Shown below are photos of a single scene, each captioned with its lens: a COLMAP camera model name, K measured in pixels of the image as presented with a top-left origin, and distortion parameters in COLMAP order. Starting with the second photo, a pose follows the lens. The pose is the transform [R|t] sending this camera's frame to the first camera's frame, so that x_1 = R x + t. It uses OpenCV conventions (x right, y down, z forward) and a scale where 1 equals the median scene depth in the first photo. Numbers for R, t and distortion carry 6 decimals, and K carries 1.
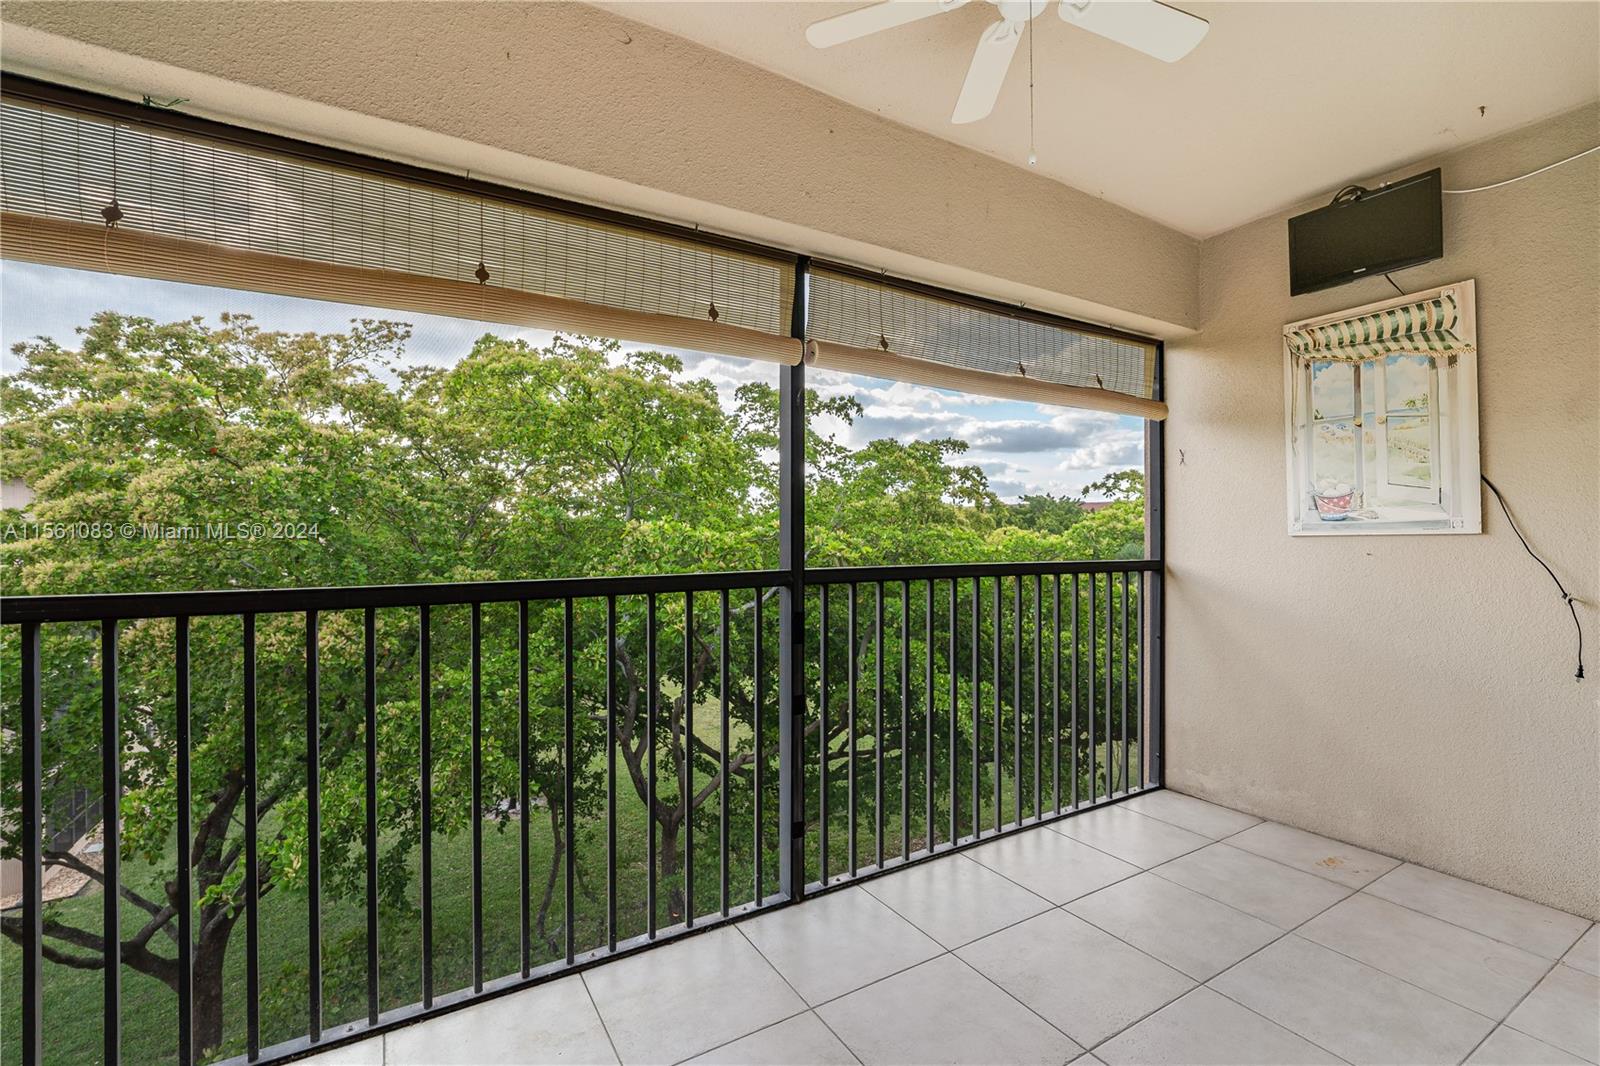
lens RADIAL K [[723.4, 0, 800.0], [0, 723.4, 533.0], [0, 0, 1]] dist [0.008346, 0.000705]
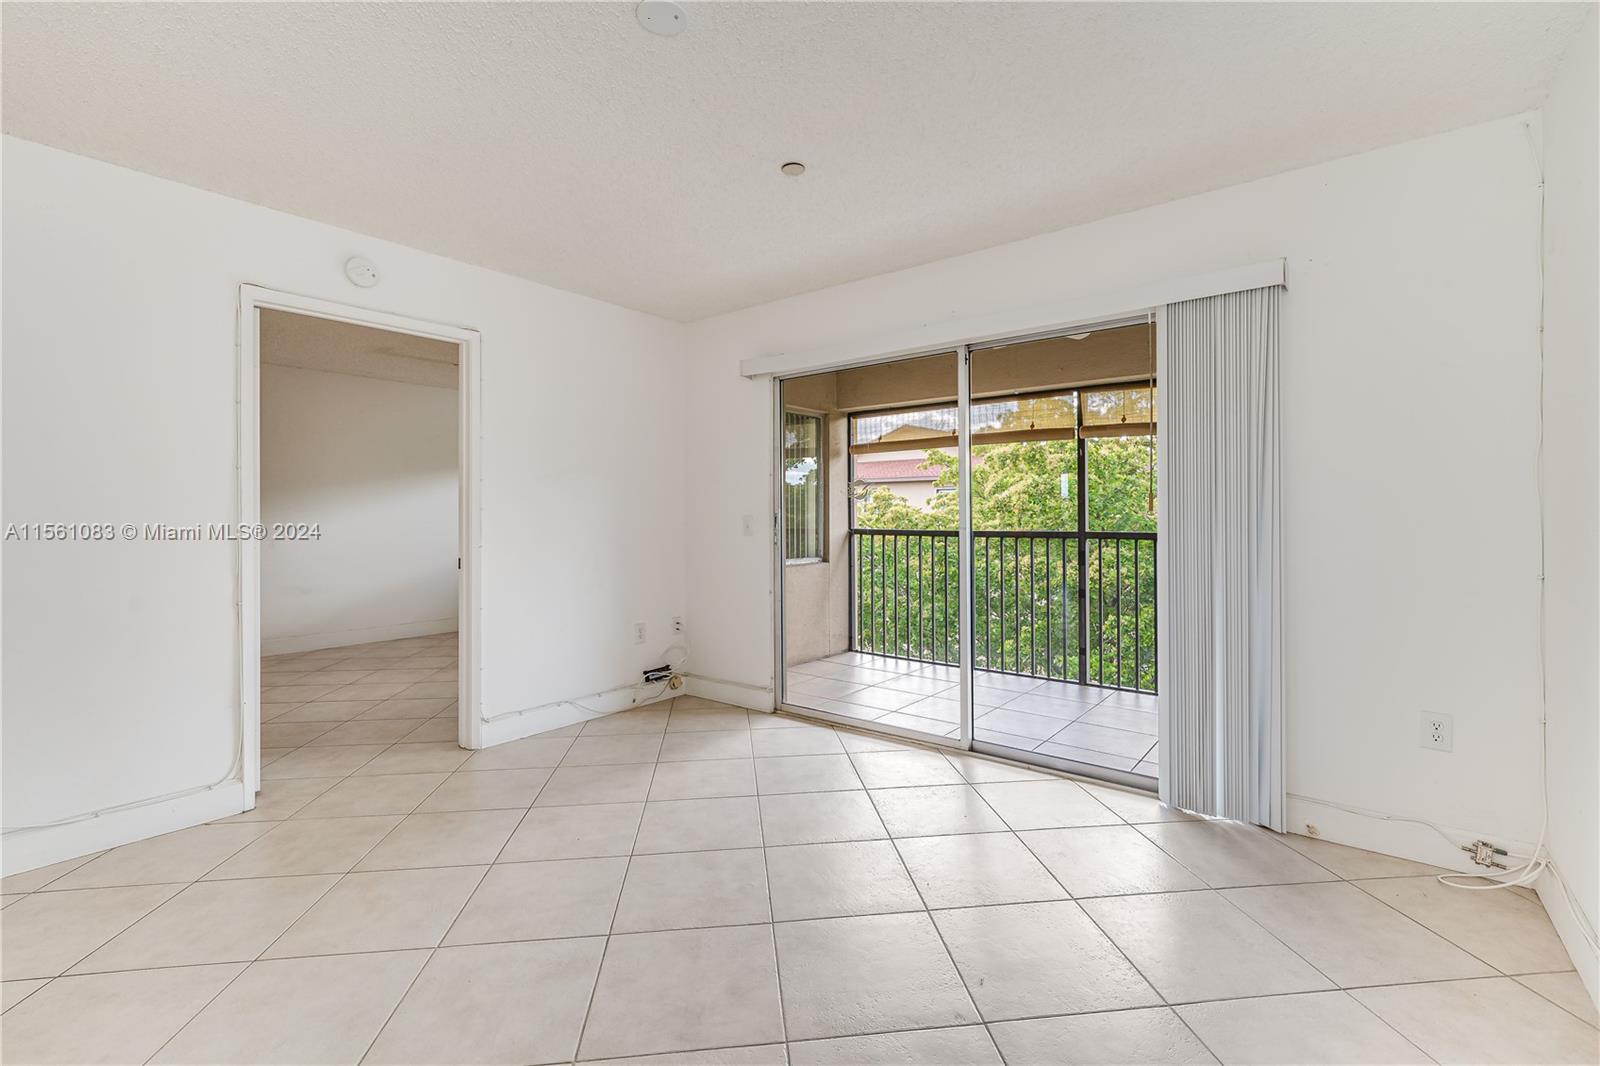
lens RADIAL K [[725.0, 0, 809.0], [0, 725.0, 517.4], [0, 0, 1]] dist [-0.002892, 0.000094]
pose [[0.366071, 0.005017, -0.930573, 0.639178], [0.003484, 0.999971, 0.006761, -0.002686], [0.930580, -0.005717, 0.366043, -0.207401]]
